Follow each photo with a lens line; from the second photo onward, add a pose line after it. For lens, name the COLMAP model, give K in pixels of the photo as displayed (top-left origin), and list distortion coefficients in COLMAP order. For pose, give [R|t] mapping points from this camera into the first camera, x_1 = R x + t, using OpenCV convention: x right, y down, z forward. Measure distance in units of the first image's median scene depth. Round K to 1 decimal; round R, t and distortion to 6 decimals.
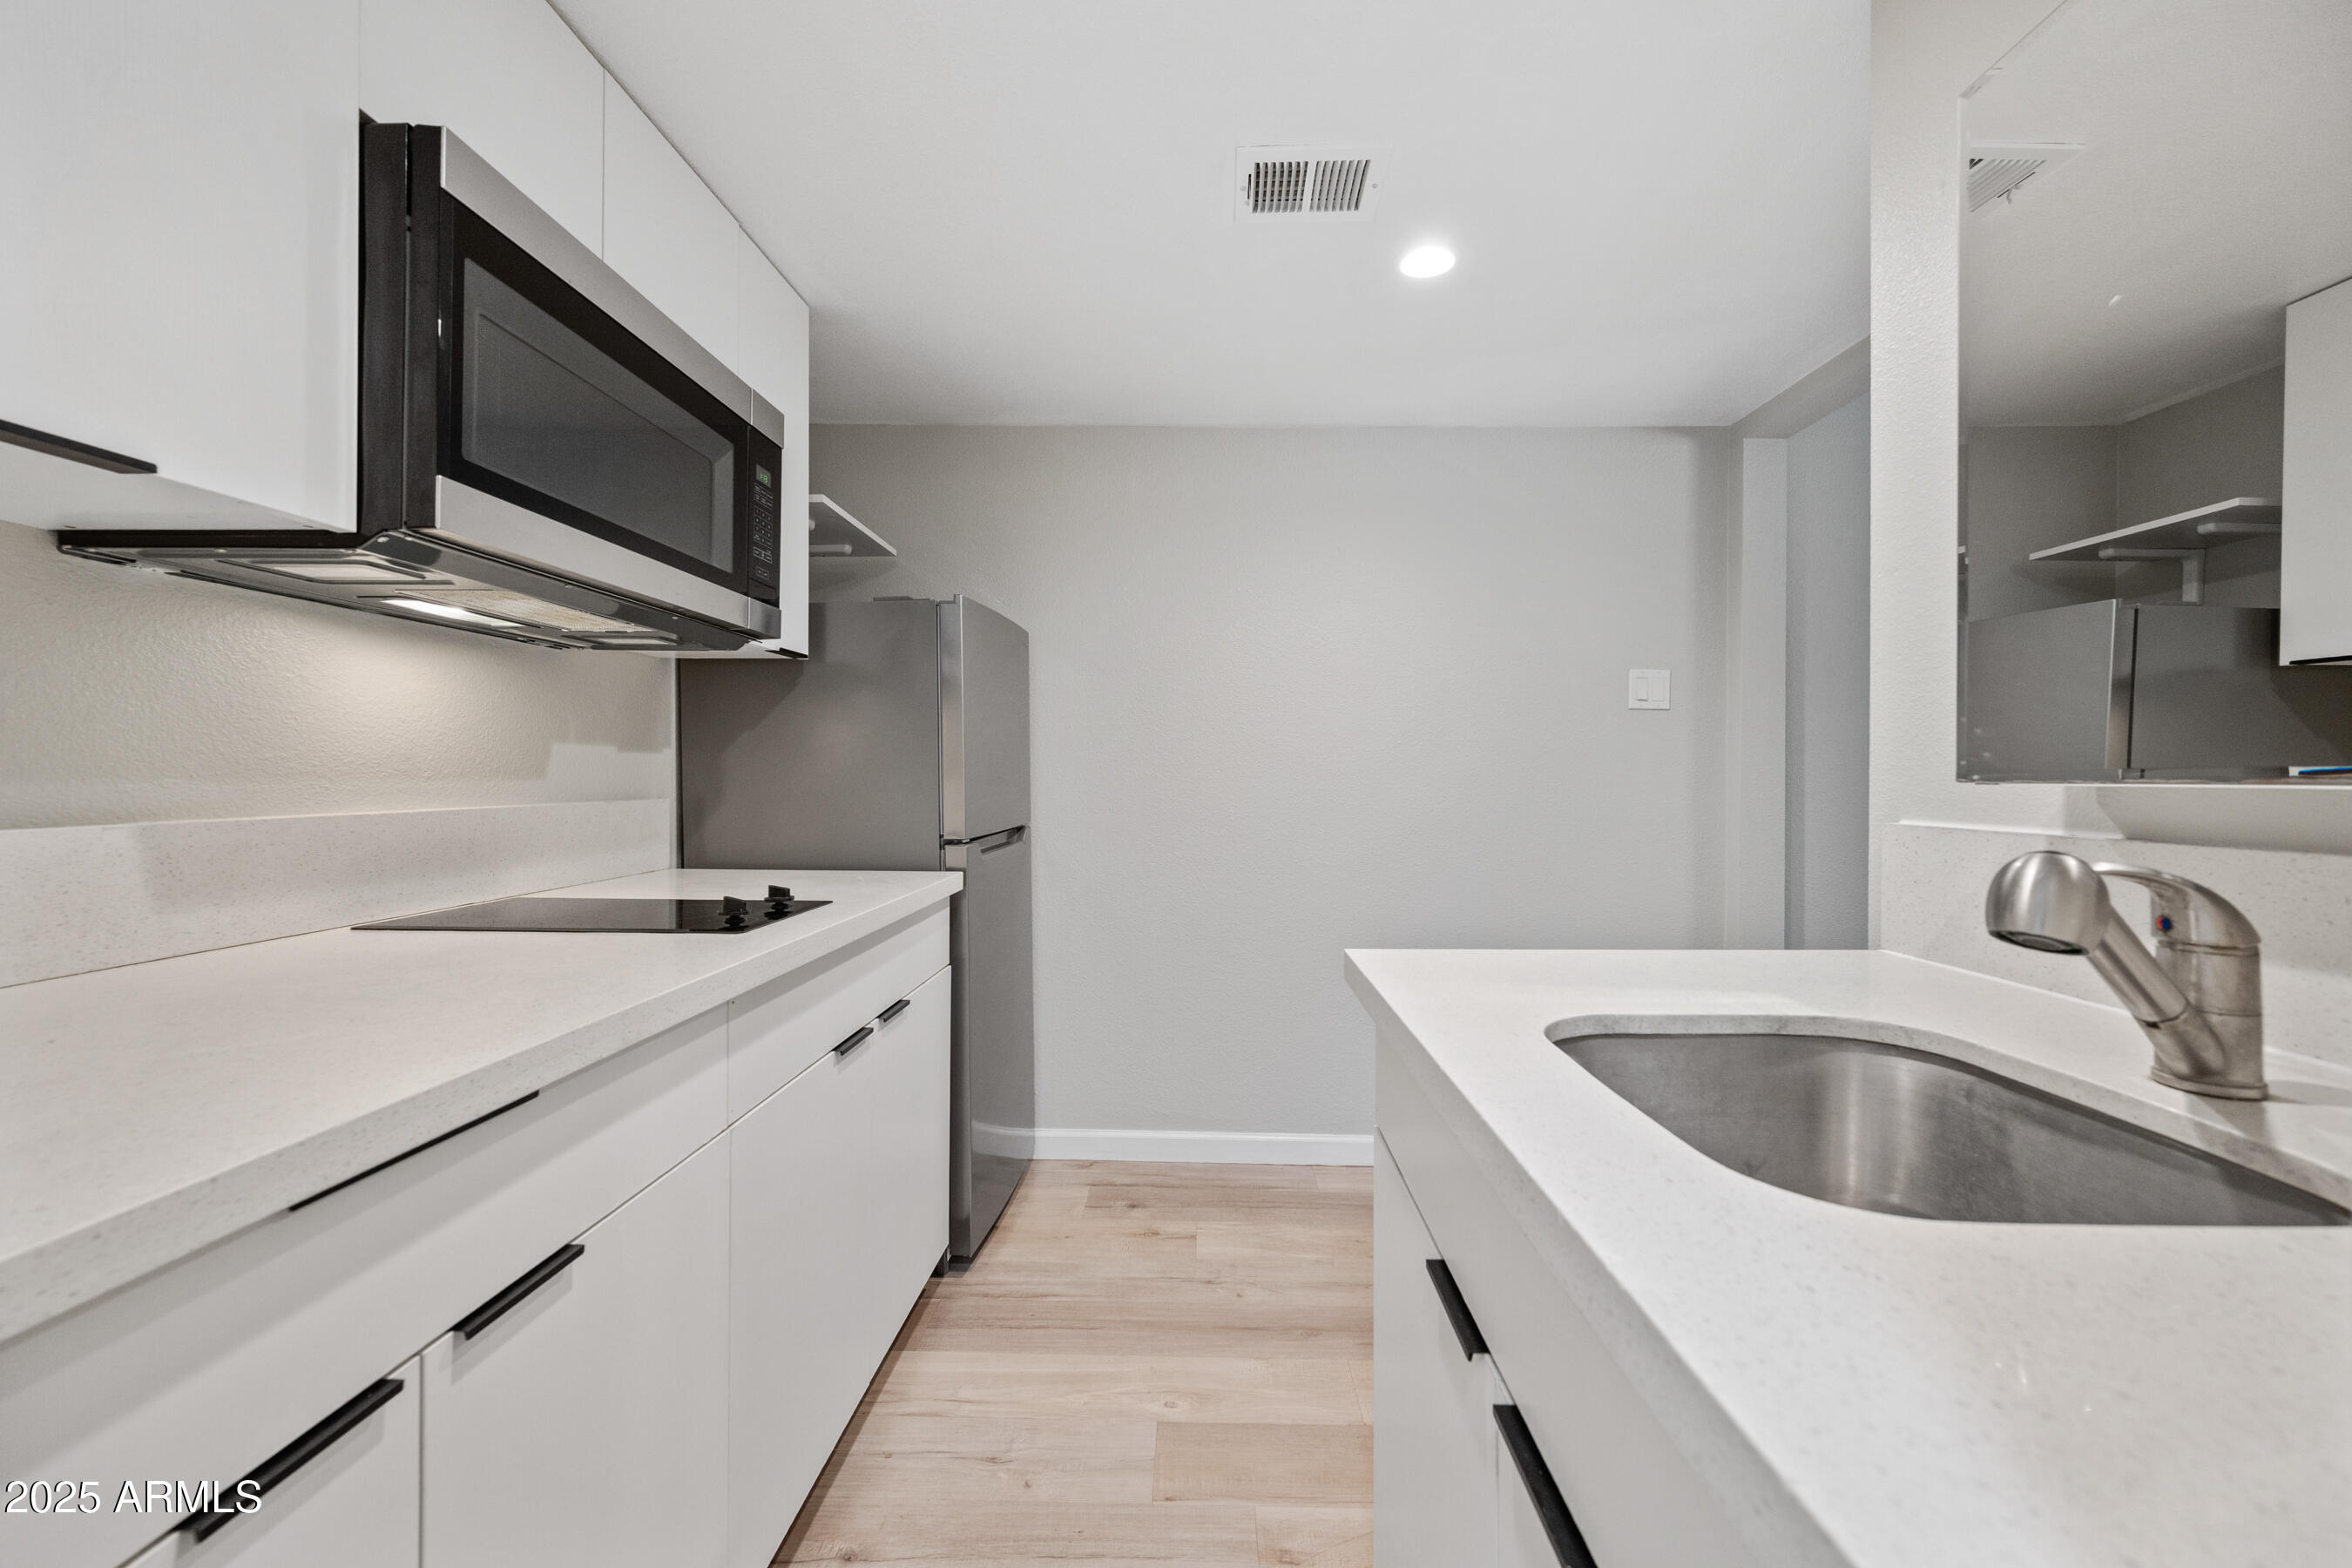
lens RADIAL K [[926.2, 0, 1181.7], [0, 926.2, 781.7], [0, 0, 1]] dist [-0.001111, -0.000406]
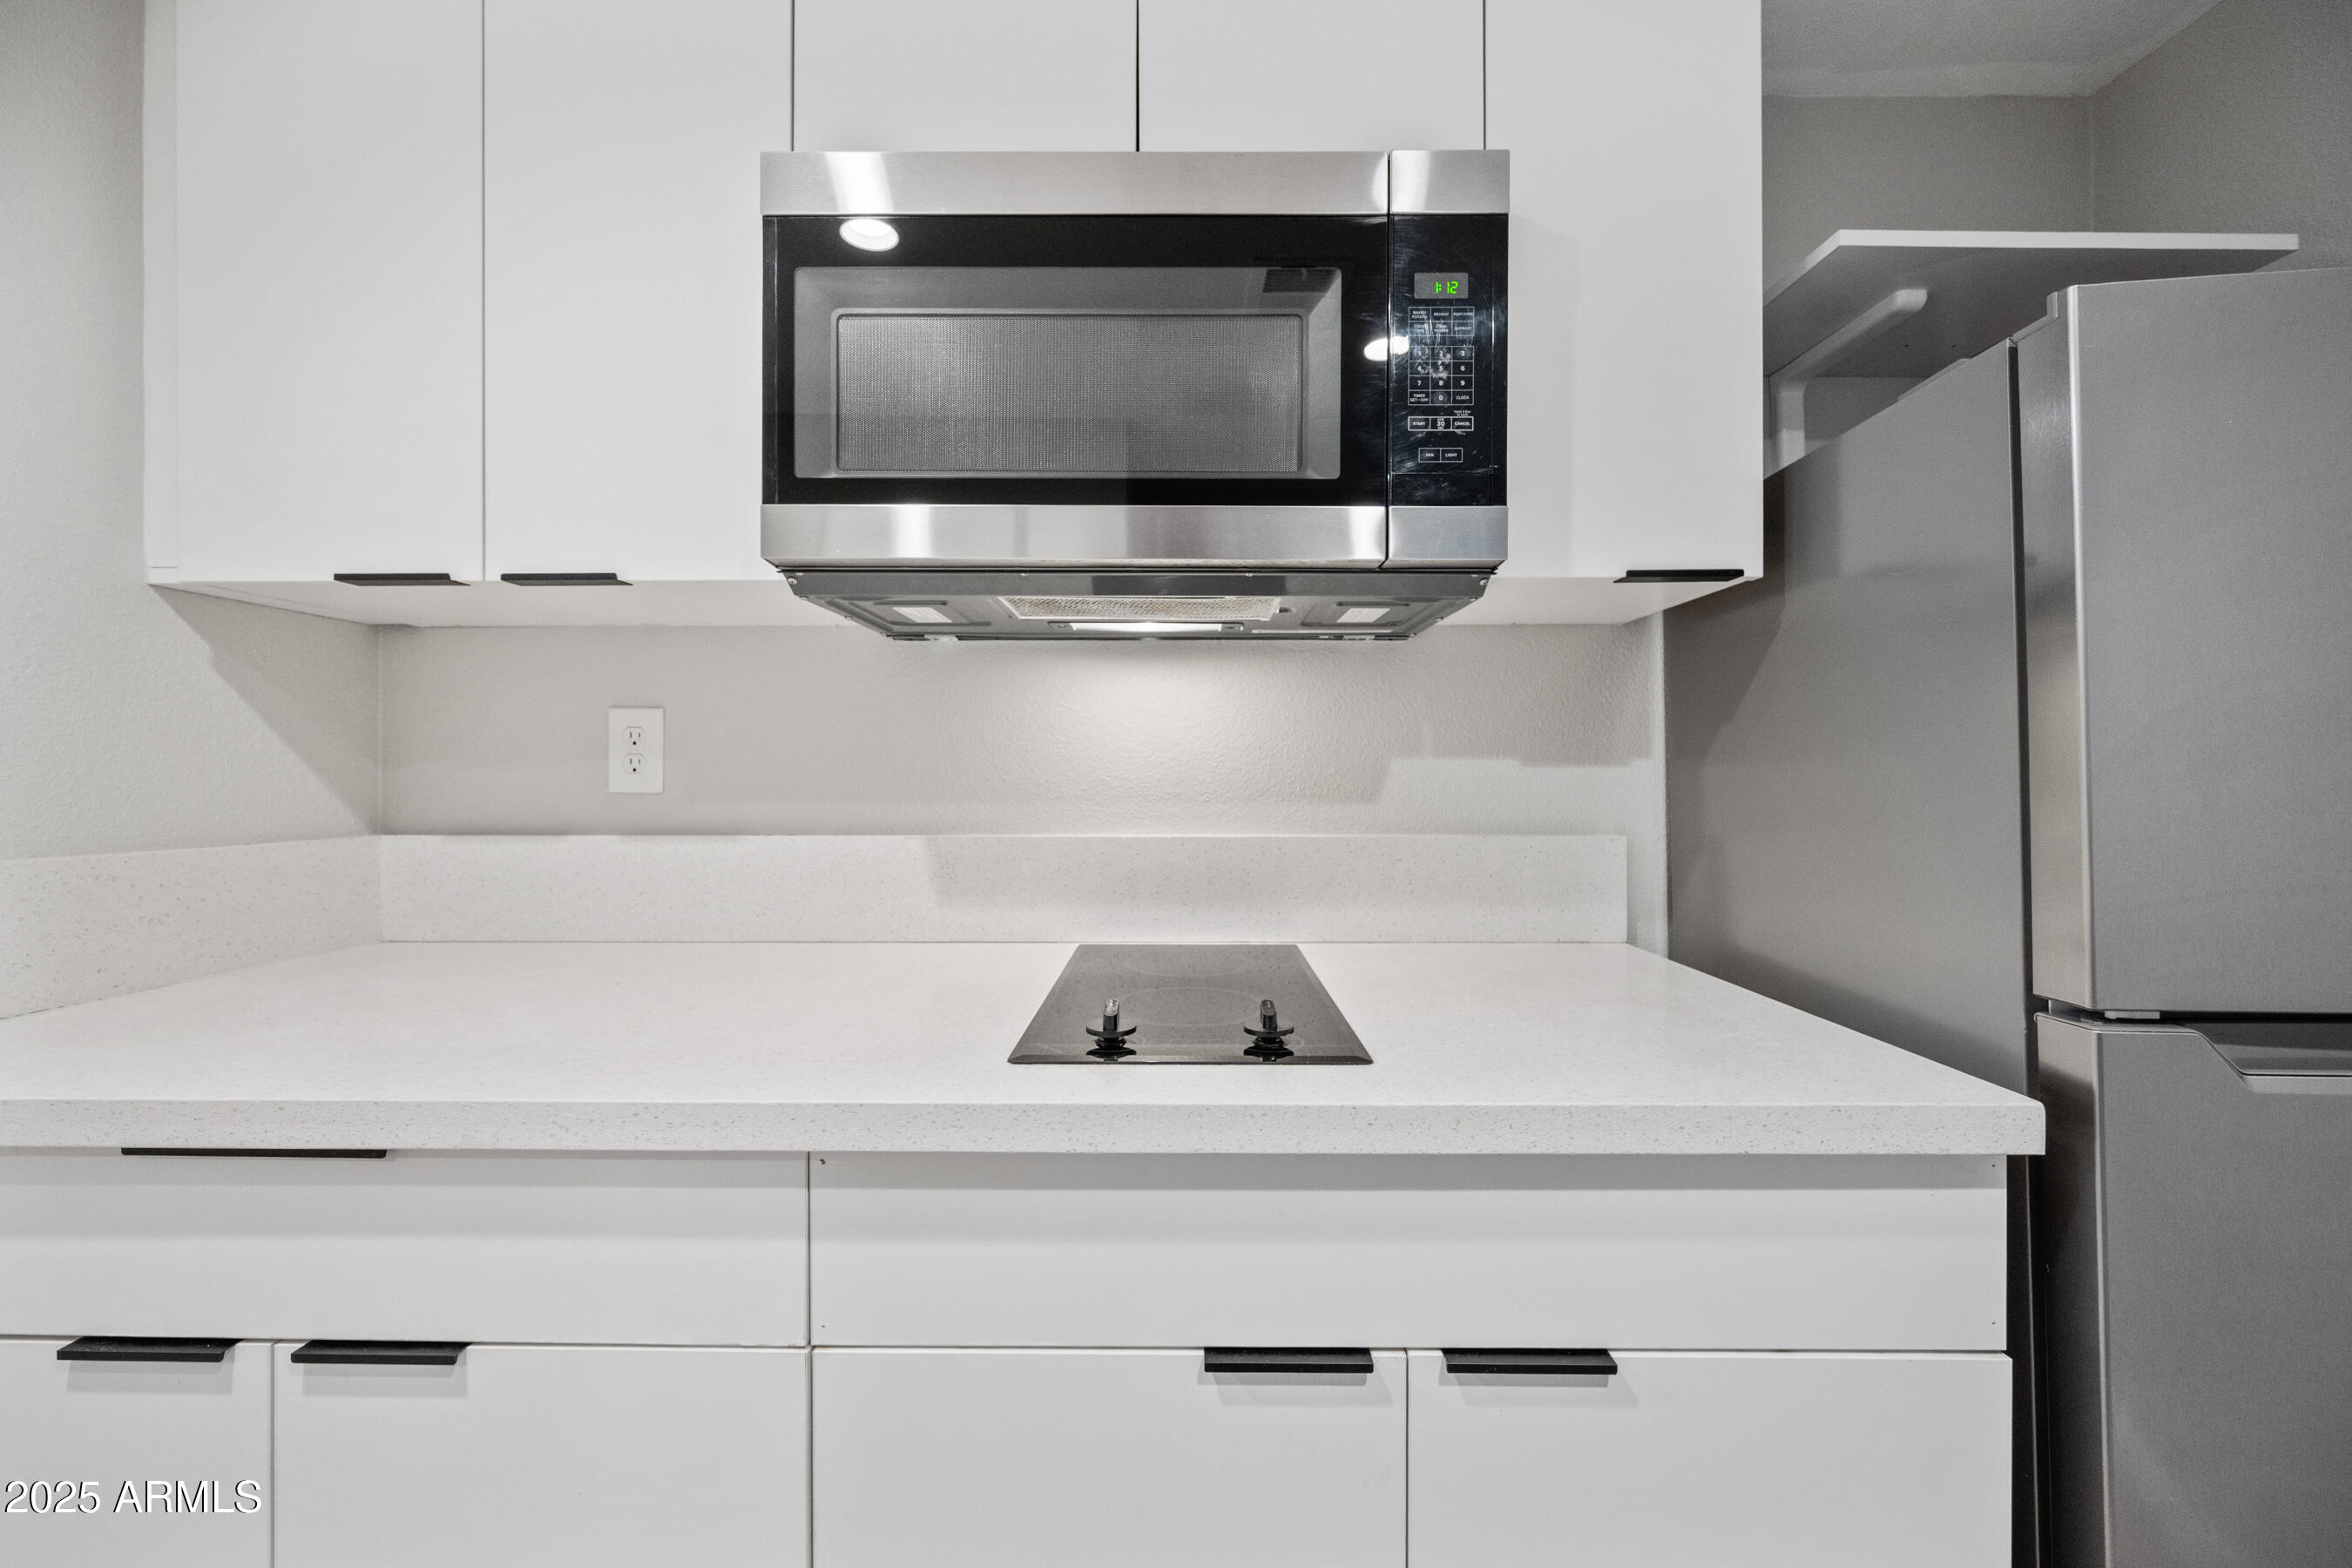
lens RADIAL K [[926.2, 0, 1181.7], [0, 926.2, 781.7], [0, 0, 1]] dist [-0.001111, -0.000406]
pose [[0.023752, -0.000317, -0.999718, 0.114279], [-0.009159, 0.999958, -0.000535, -0.020151], [0.999676, 0.009169, 0.023748, 0.807609]]
